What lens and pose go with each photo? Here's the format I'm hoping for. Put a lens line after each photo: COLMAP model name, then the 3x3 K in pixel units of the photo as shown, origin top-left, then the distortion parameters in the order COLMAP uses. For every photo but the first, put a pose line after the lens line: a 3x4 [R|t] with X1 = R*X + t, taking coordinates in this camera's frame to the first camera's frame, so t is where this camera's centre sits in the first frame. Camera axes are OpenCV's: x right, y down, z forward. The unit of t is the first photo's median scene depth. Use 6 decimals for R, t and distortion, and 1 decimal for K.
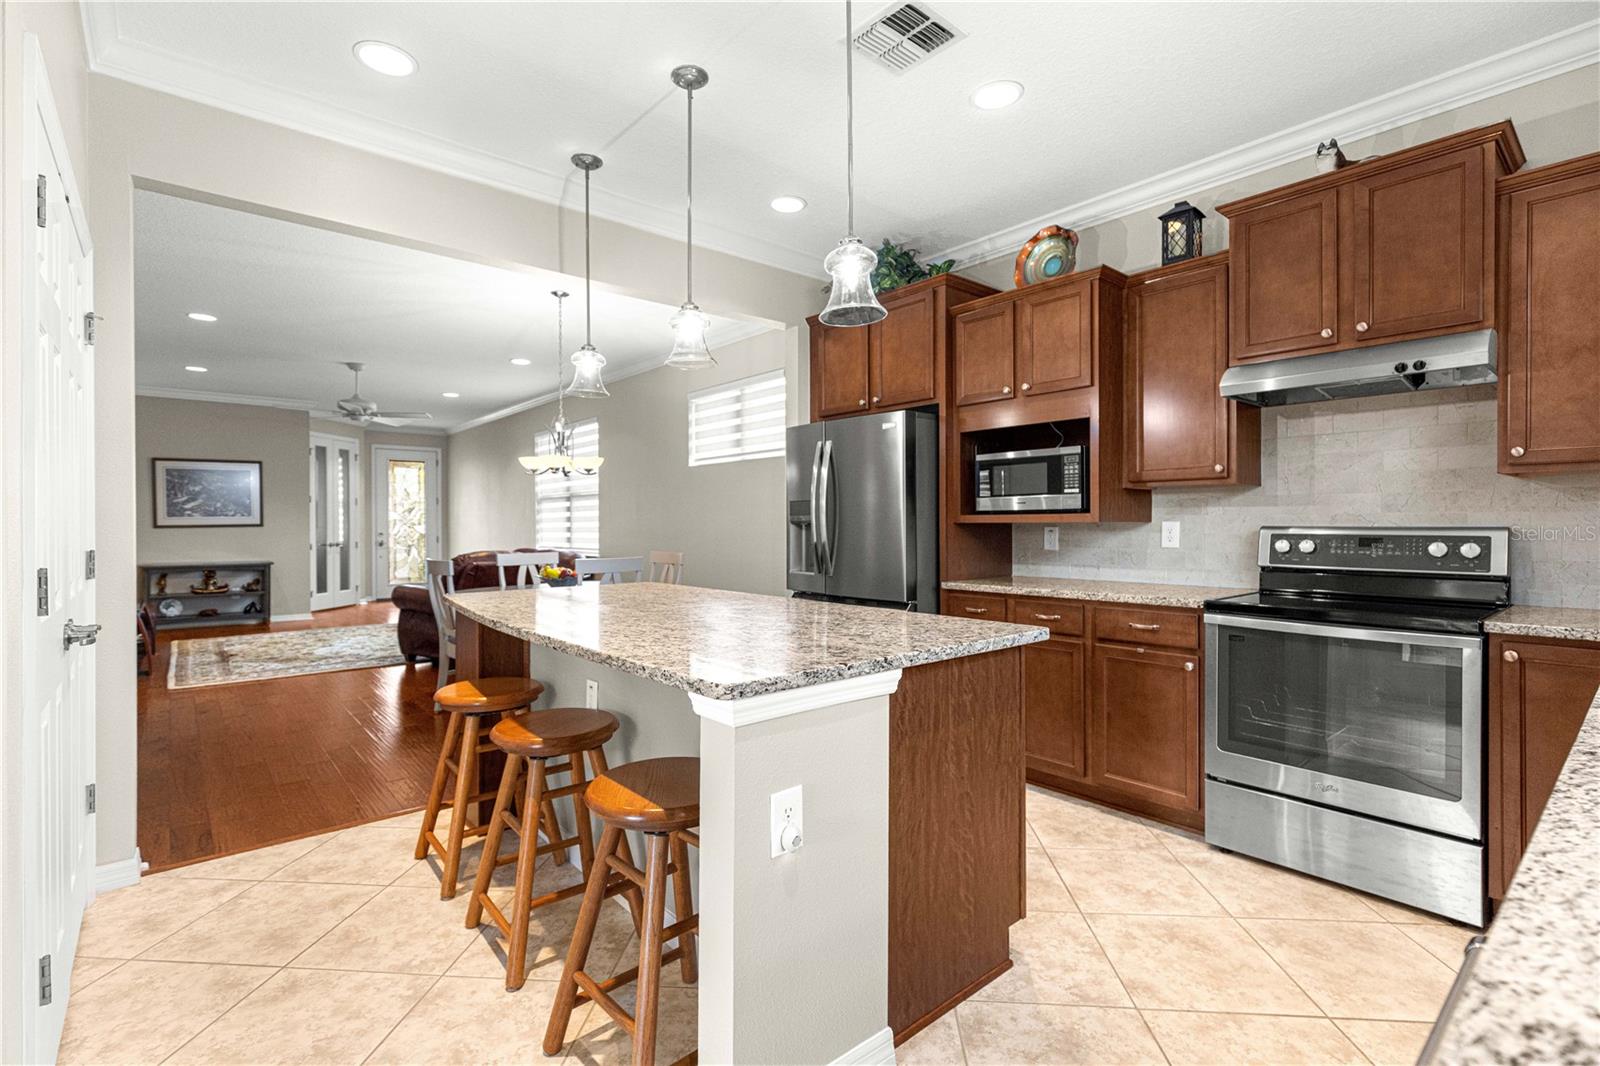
lens RADIAL K [[737.5, 0, 796.2], [0, 737.5, 525.7], [0, 0, 1]] dist [0.004440, 0.000390]
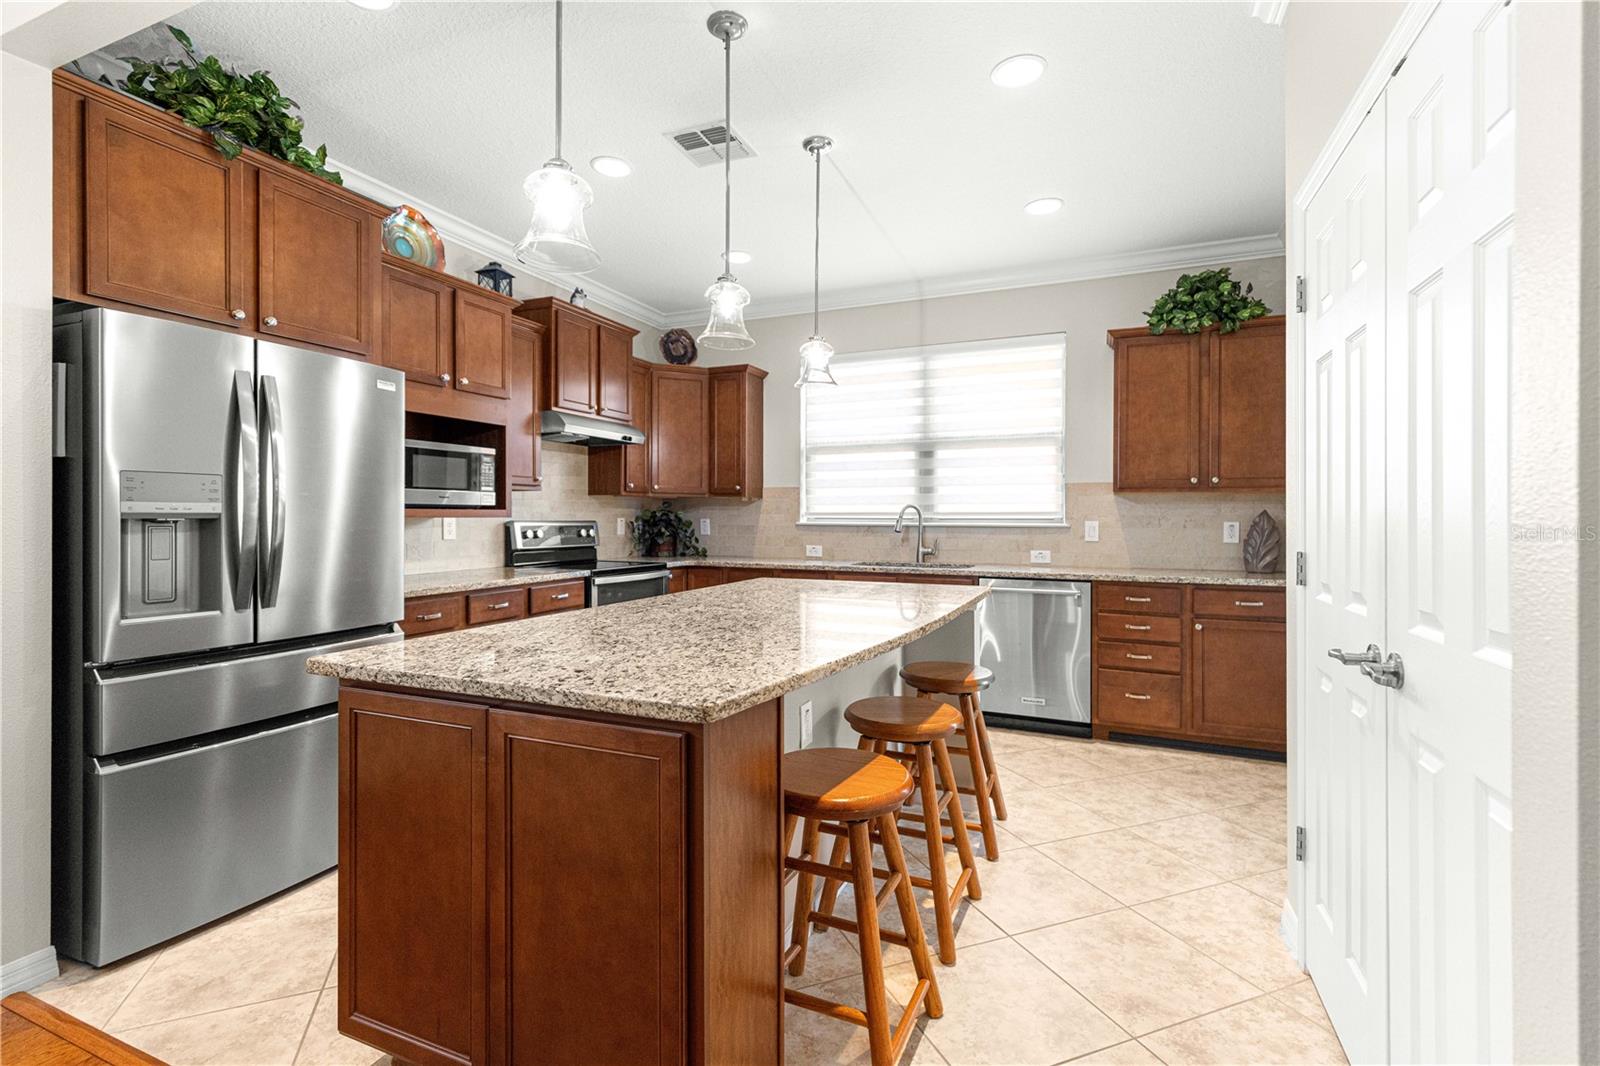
lens RADIAL K [[725.8, 0, 792.0], [0, 725.8, 519.1], [0, 0, 1]] dist [0.005046, -0.000110]
pose [[-0.443276, 0.000264, 0.896385, -0.639797], [0.002345, 0.999997, 0.000865, -0.001980], [-0.896382, 0.002485, -0.443275, 0.869532]]
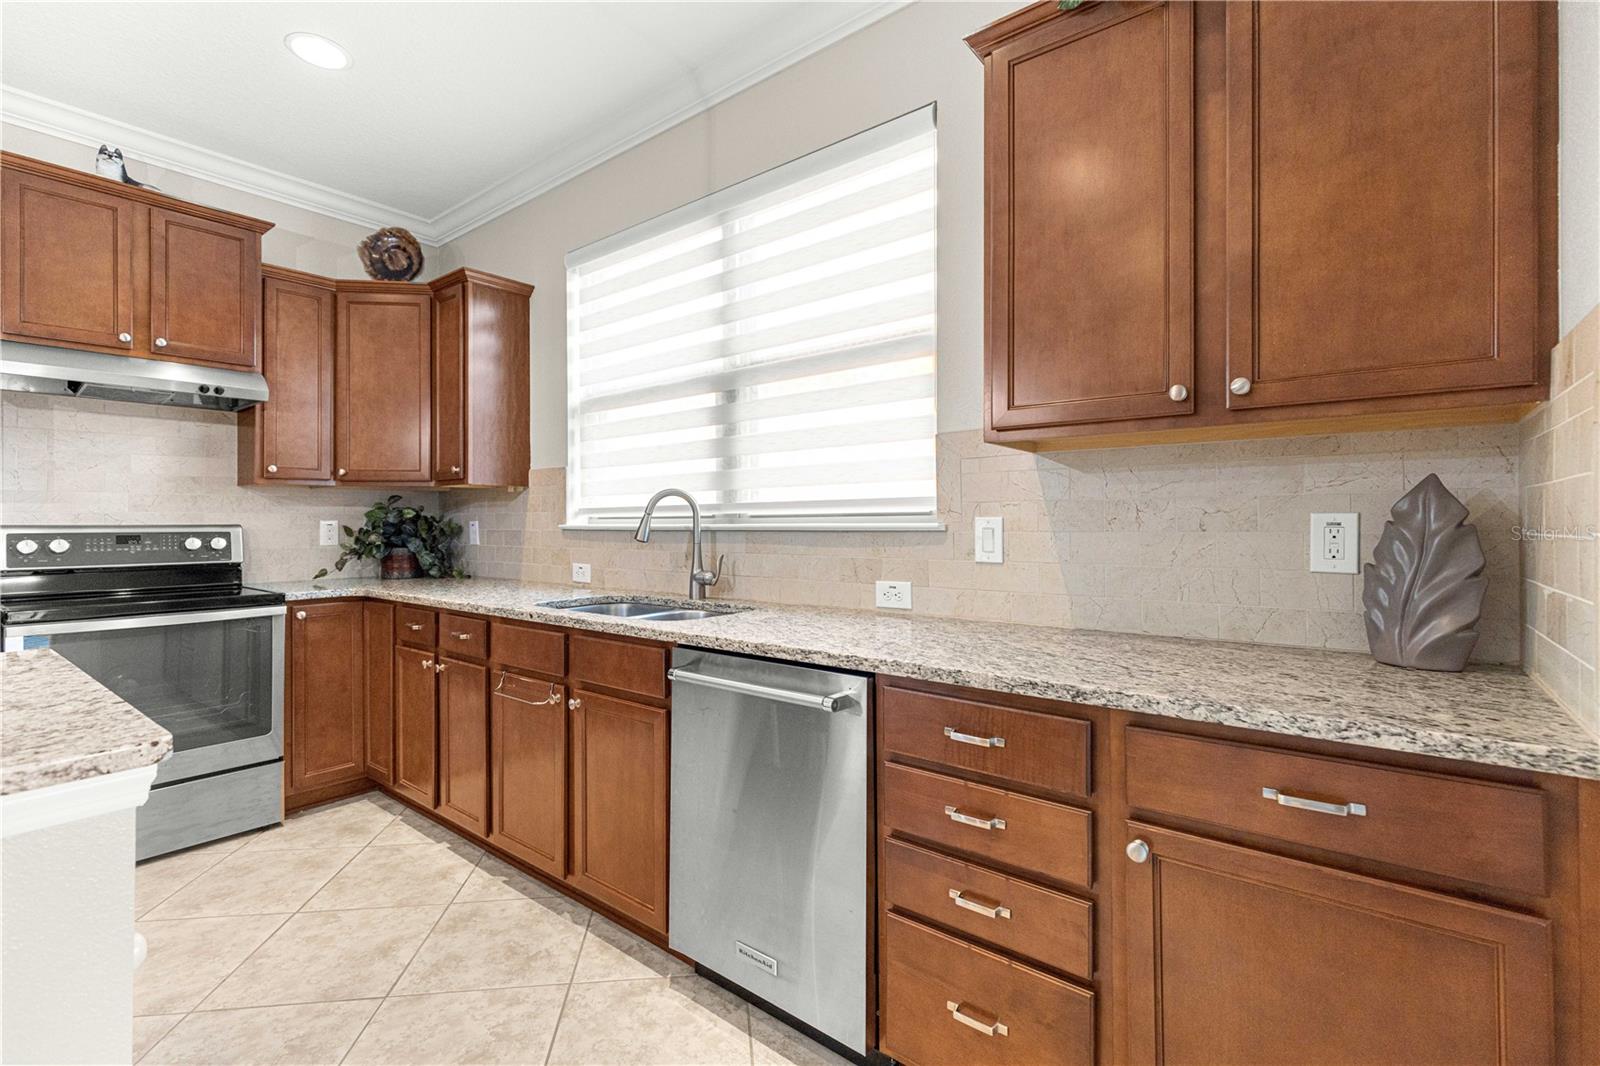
lens RADIAL K [[725.8, 0, 792.0], [0, 725.8, 519.1], [0, 0, 1]] dist [0.005046, -0.000110]
pose [[-0.185137, 0.009894, 0.982663, -0.295280], [0.010458, 0.999913, -0.008098, 0.007709], [-0.982657, 0.008778, -0.185224, 0.179263]]
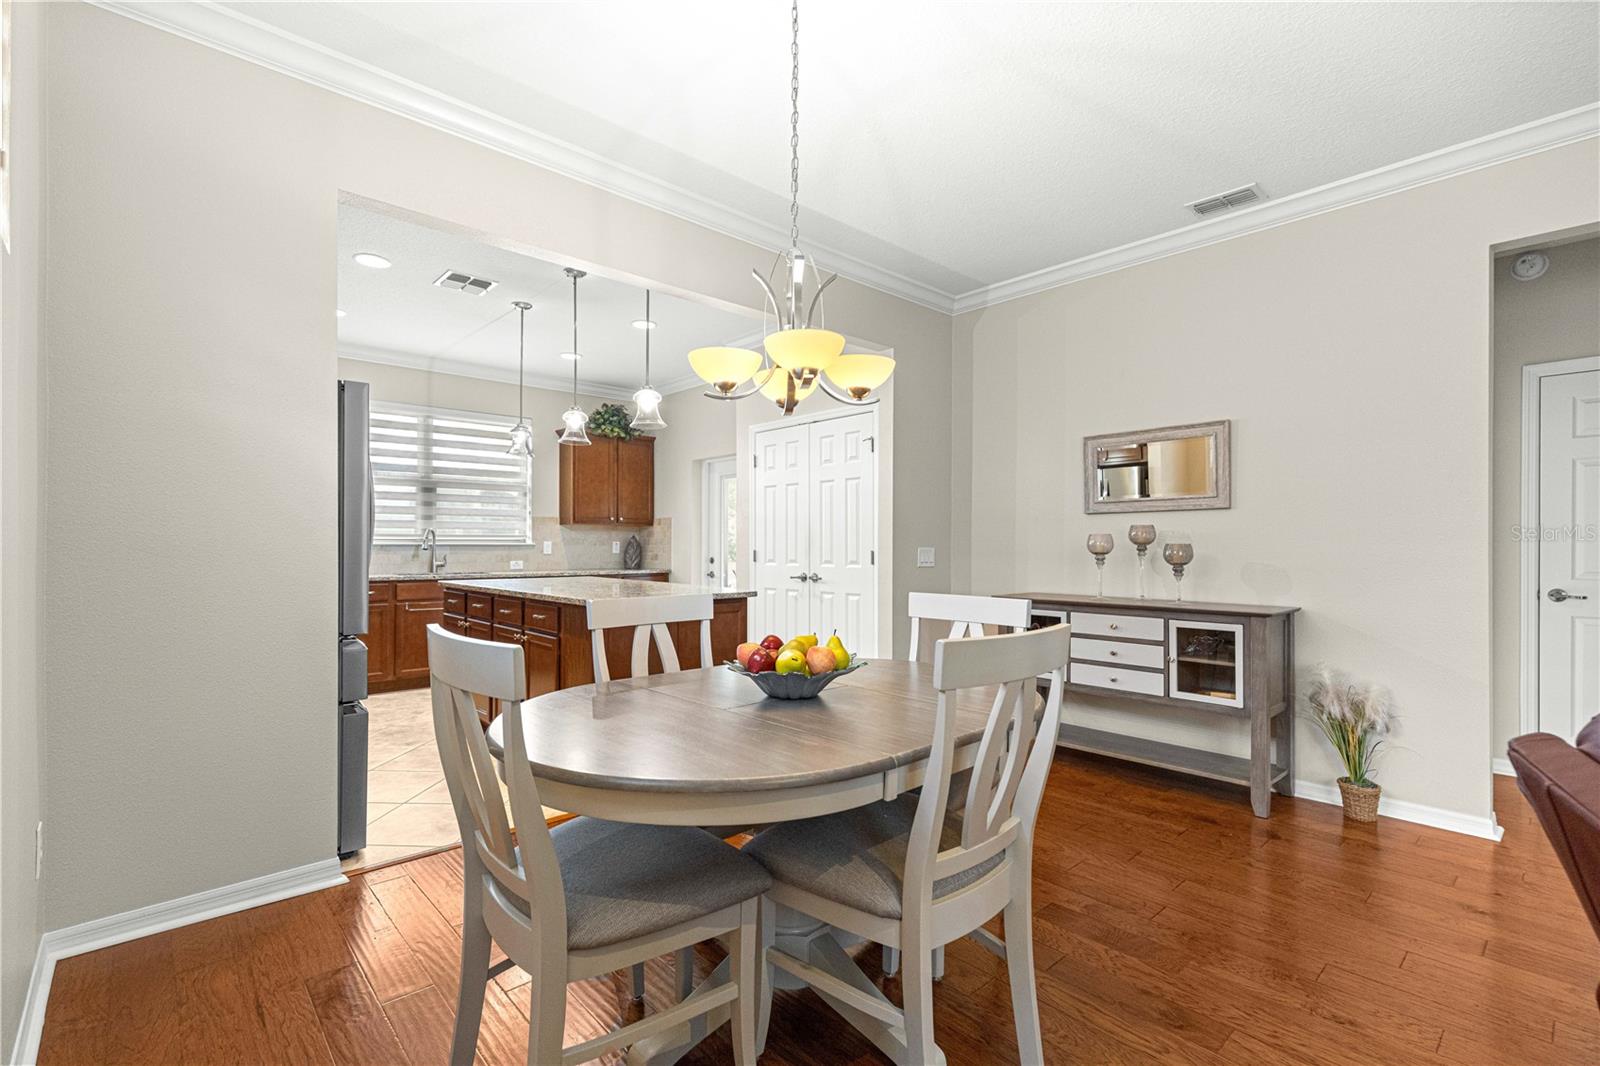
lens RADIAL K [[737.6, 0, 781.4], [0, 737.6, 541.7], [0, 0, 1]] dist [0.024938, -0.000150]
pose [[-0.999782, 0.002991, -0.020665, -0.374722], [0.002939, 0.999992, 0.002581, 0.001156], [0.020673, 0.002520, -0.999783, 1.773127]]
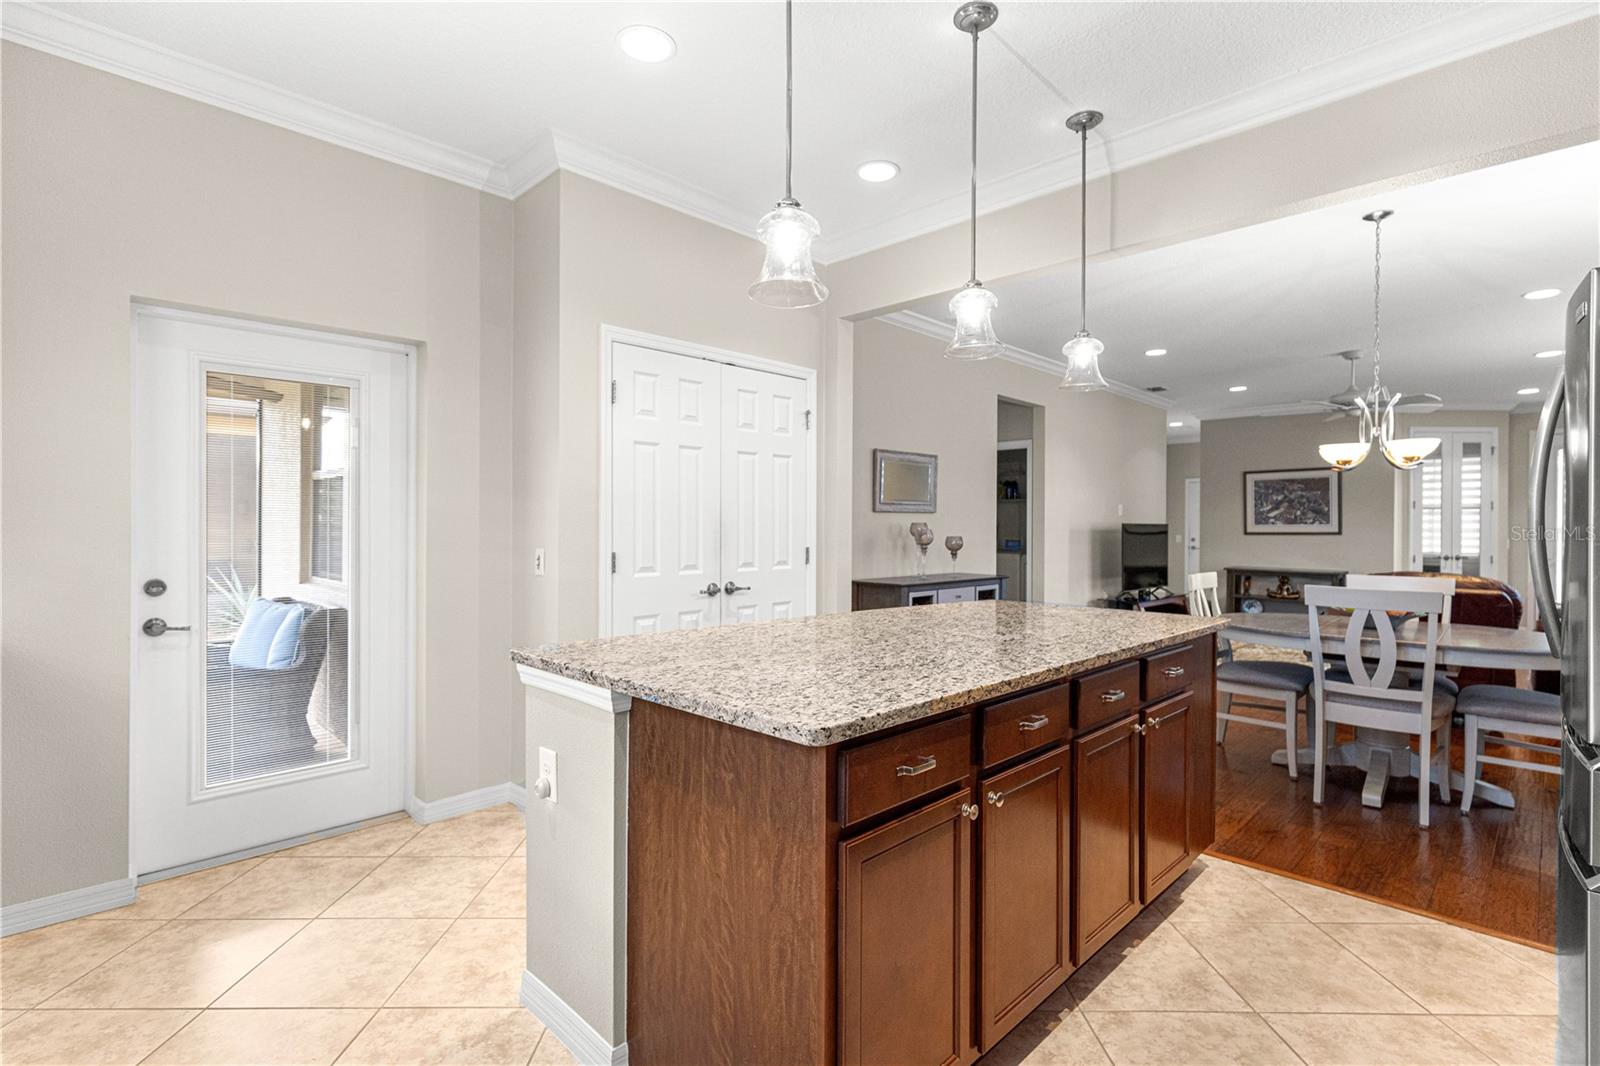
lens RADIAL K [[761.7, 0, 787.9], [0, 761.7, 530.1], [0, 0, 1]] dist [0.002849, 0.000303]
pose [[0.079849, 0.008863, -0.996768, 0.475016], [-0.011031, 0.999907, 0.008007, -0.011348], [0.996746, 0.010356, 0.079939, 0.470126]]
